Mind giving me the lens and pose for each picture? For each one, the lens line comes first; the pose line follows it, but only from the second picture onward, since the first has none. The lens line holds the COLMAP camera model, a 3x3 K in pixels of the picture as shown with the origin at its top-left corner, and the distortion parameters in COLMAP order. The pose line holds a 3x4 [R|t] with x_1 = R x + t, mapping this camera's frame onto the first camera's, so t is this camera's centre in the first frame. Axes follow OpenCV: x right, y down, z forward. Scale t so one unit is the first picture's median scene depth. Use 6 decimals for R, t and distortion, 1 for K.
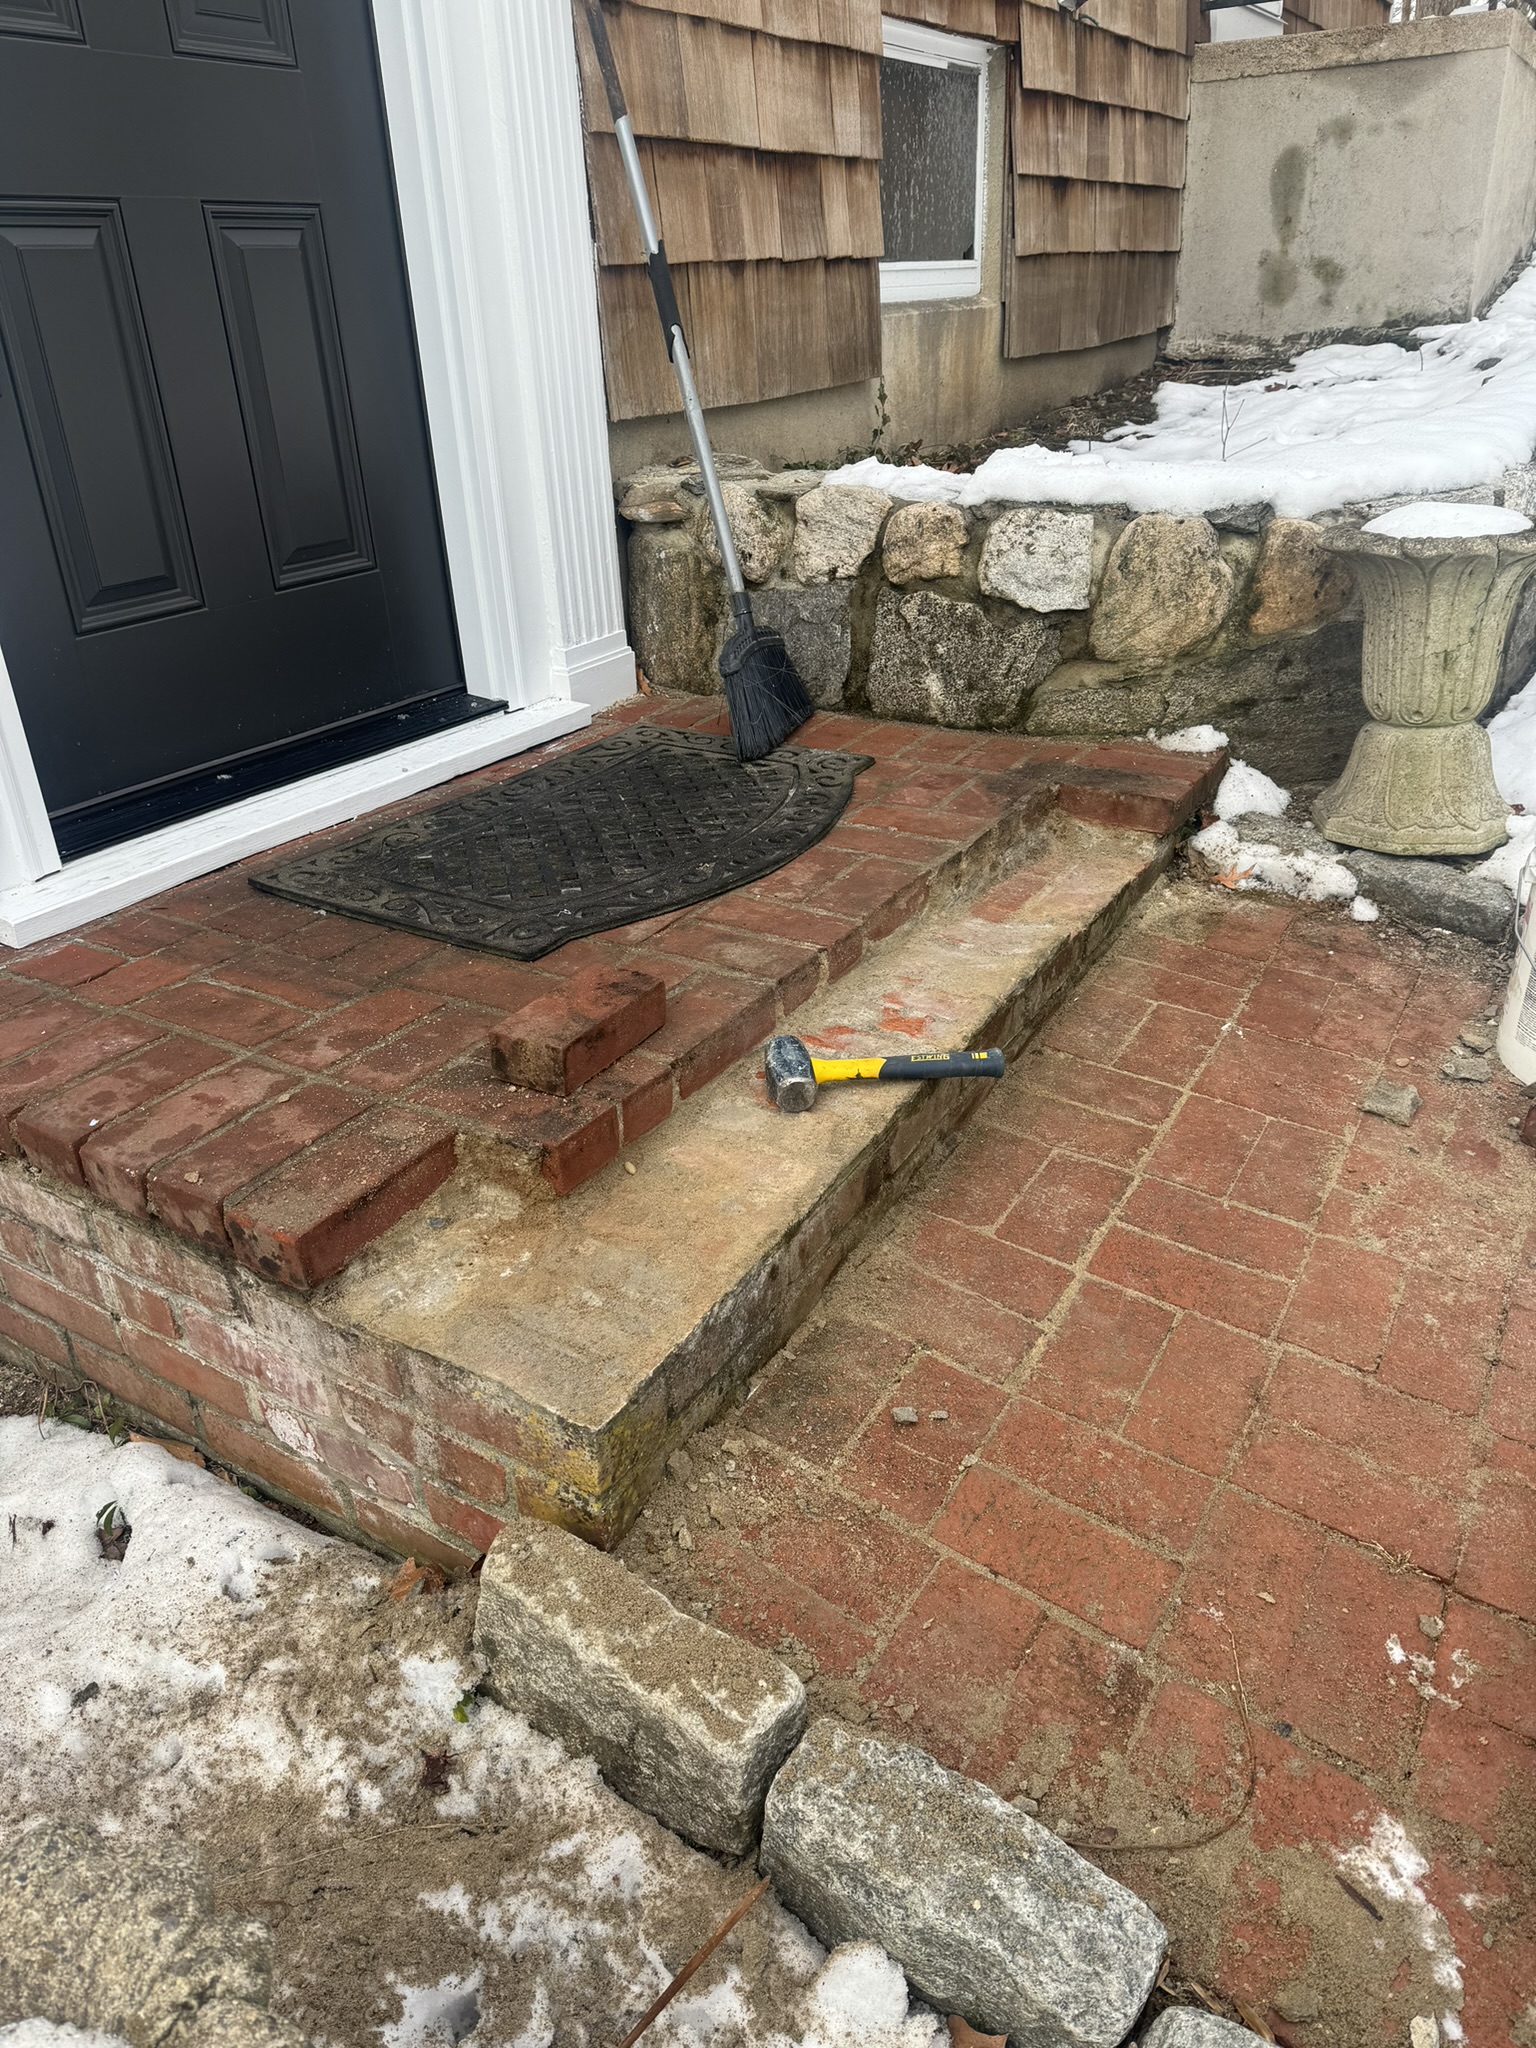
lens RADIAL K [[1422.7, 0, 772.0], [0, 1422.7, 1028.6], [0, 0, 1]] dist [0.075457, -0.108812]
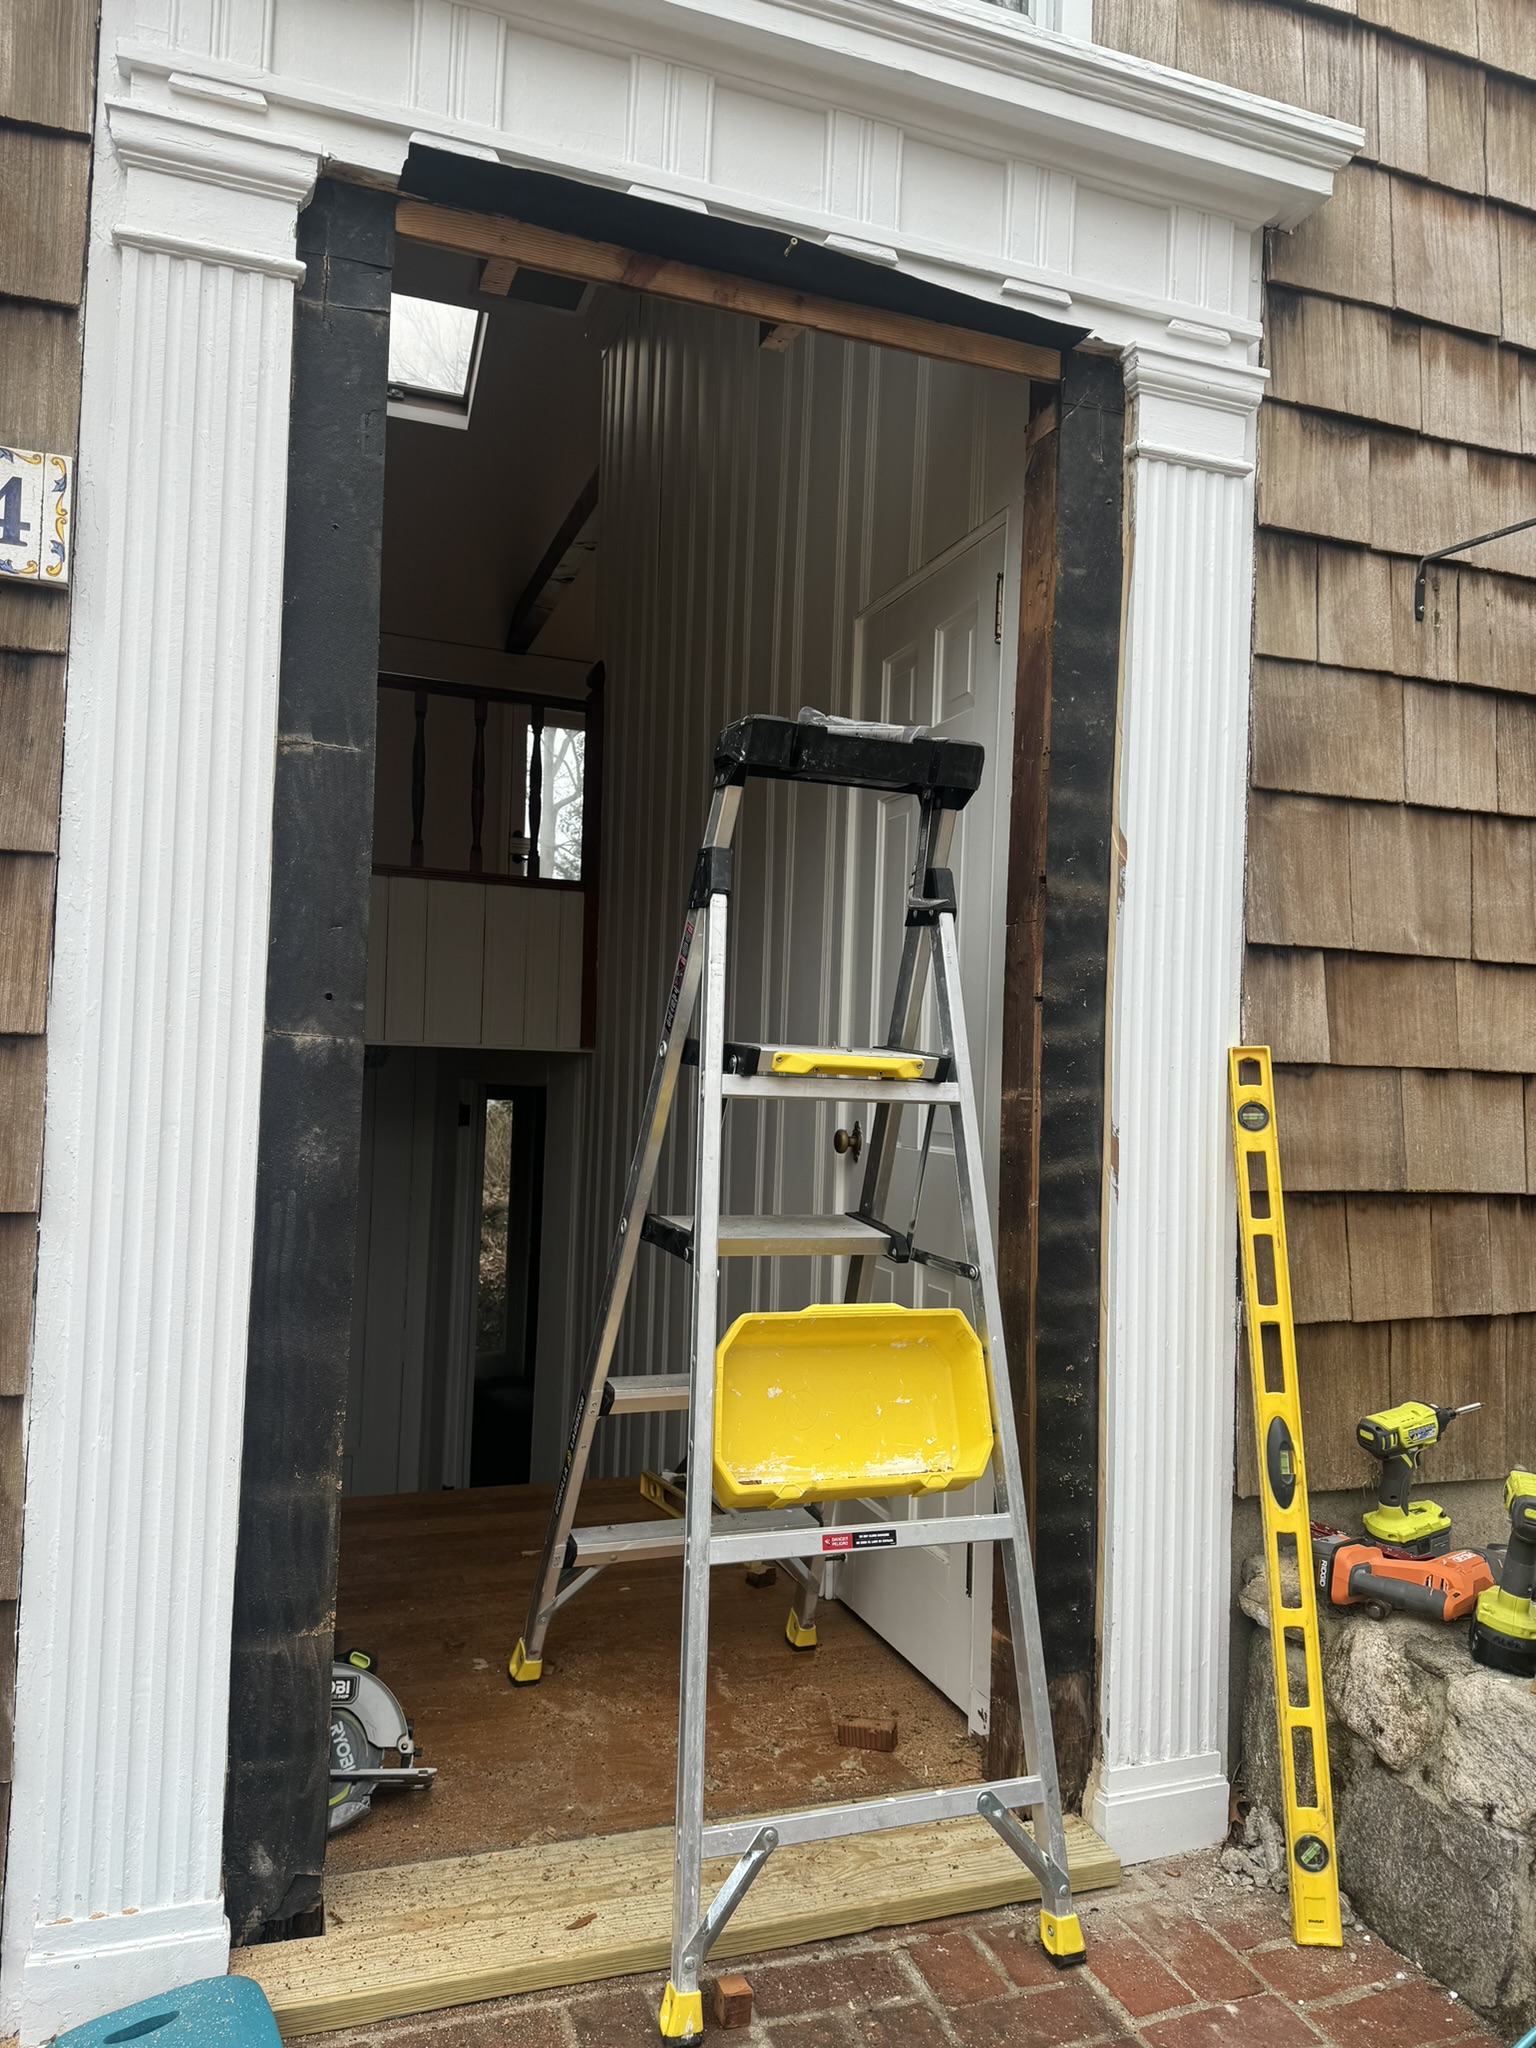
lens RADIAL K [[1427.4, 0, 770.8], [0, 1427.4, 1031.7], [0, 0, 1]] dist [0.044307, -0.053589]
pose [[0.778935, 0.048272, -0.625244, 0.189771], [-0.342089, 0.868329, -0.359139, -0.286224], [0.525581, 0.493635, 0.692885, 0.181528]]
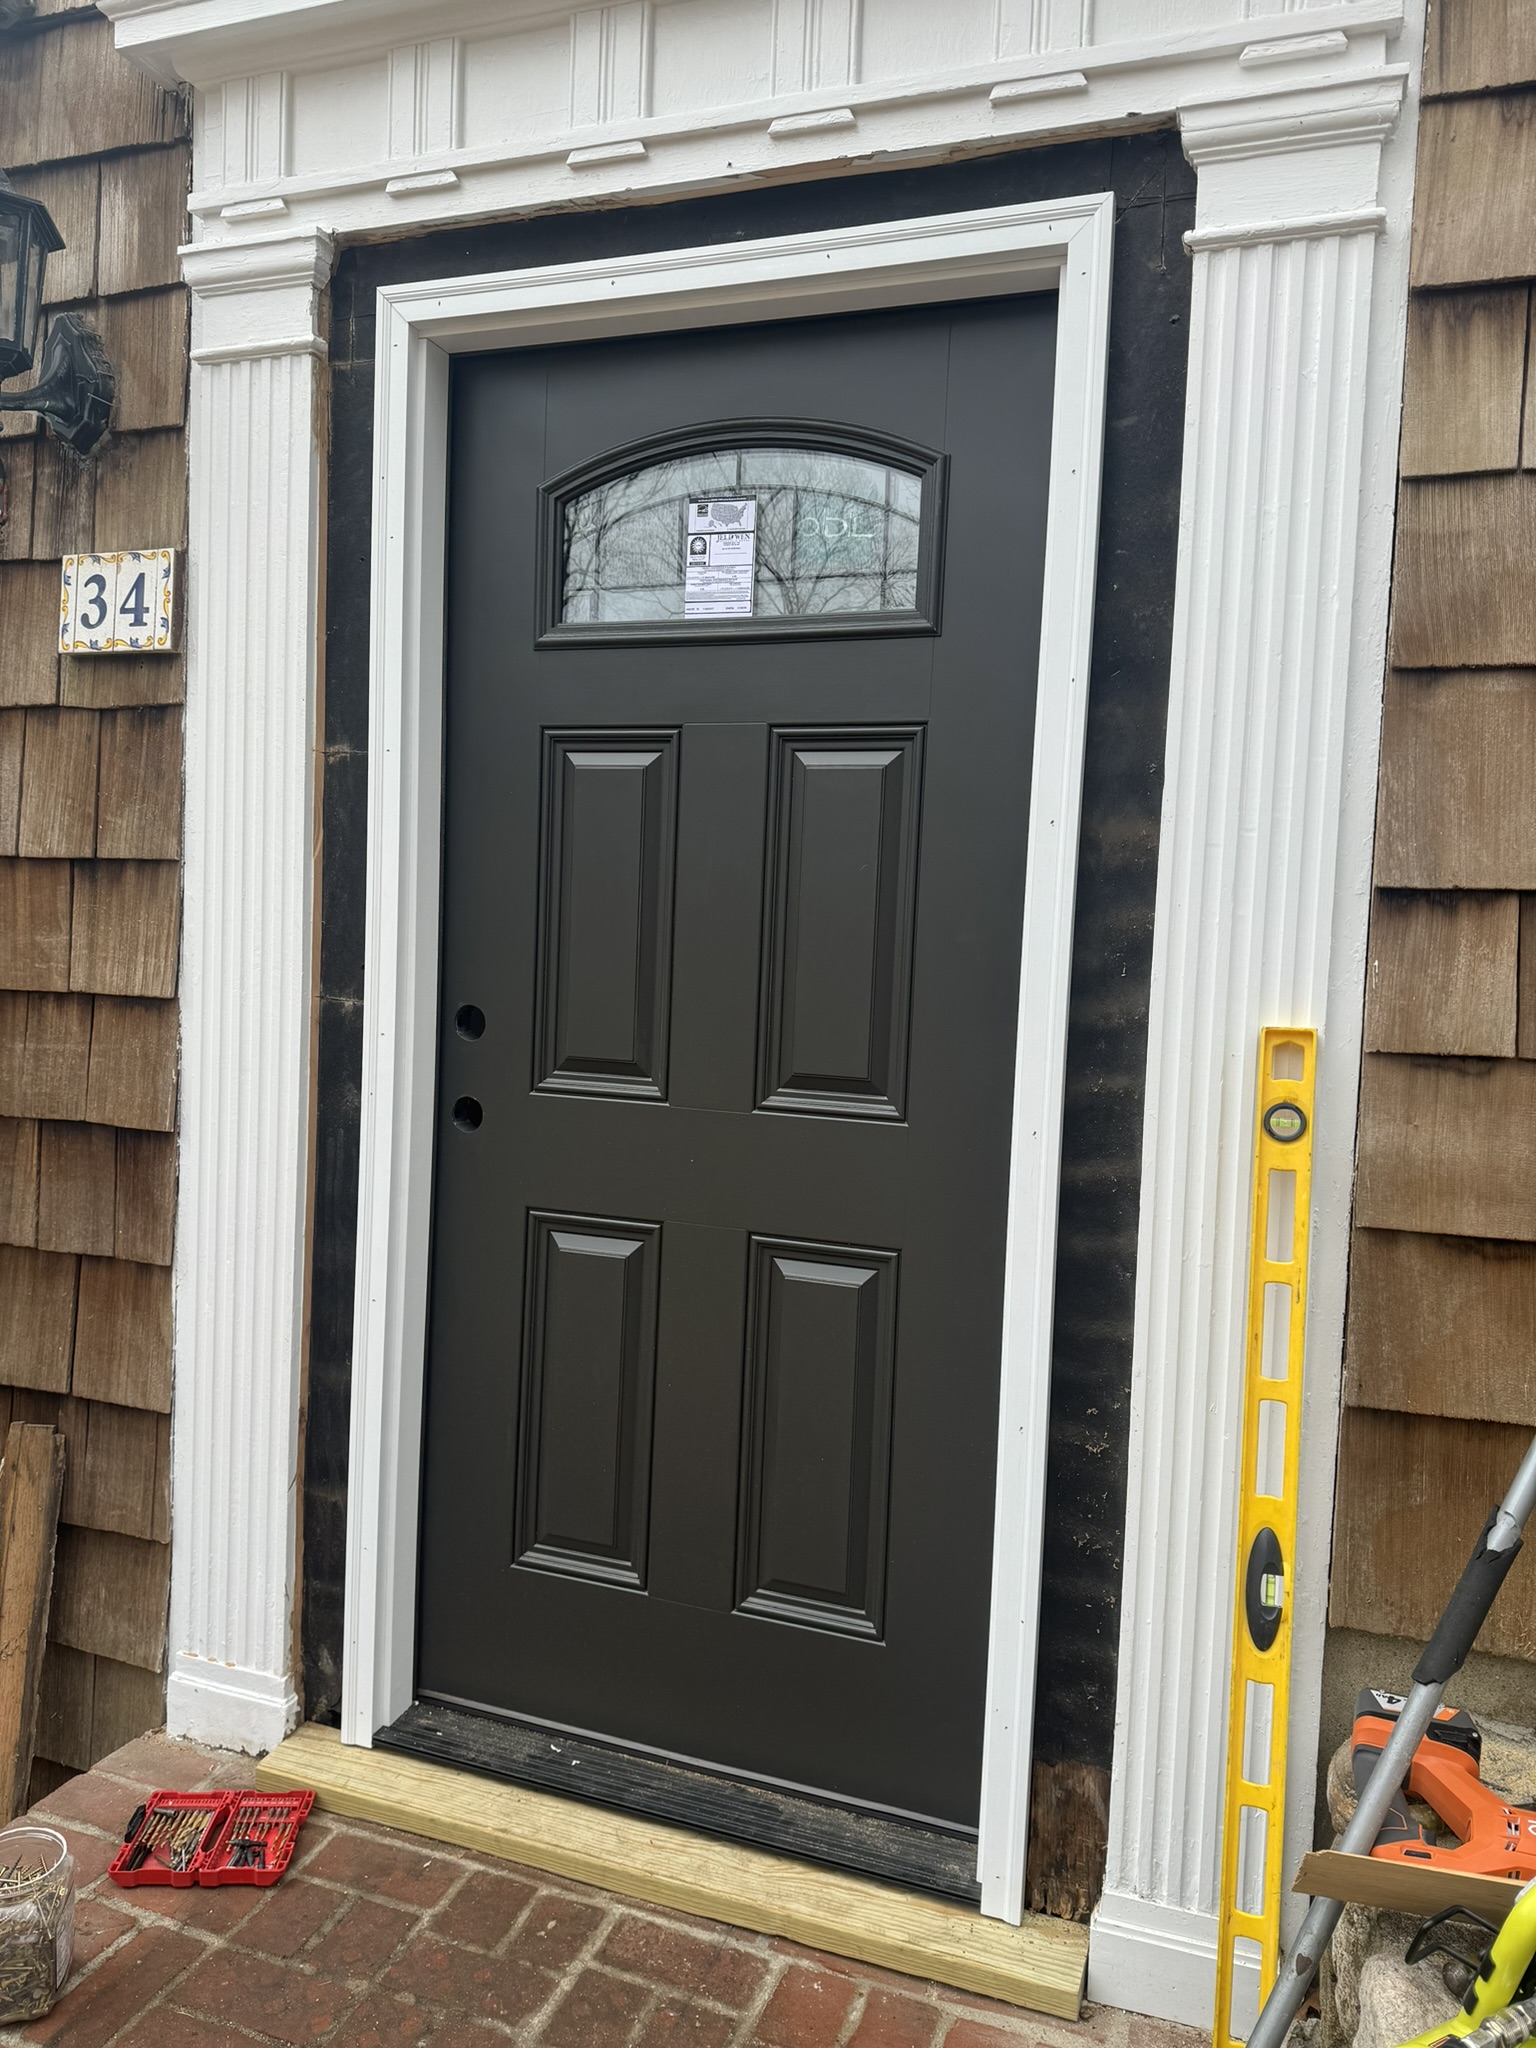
lens RADIAL K [[1439.0, 0, 772.2], [0, 1439.0, 1029.0], [0, 0, 1]] dist [0.021216, -0.022292]
pose [[0.207344, 0.108130, -0.972274, 0.440188], [-0.488878, 0.872322, -0.007243, -0.557967], [0.847353, 0.476825, 0.233733, 0.569209]]
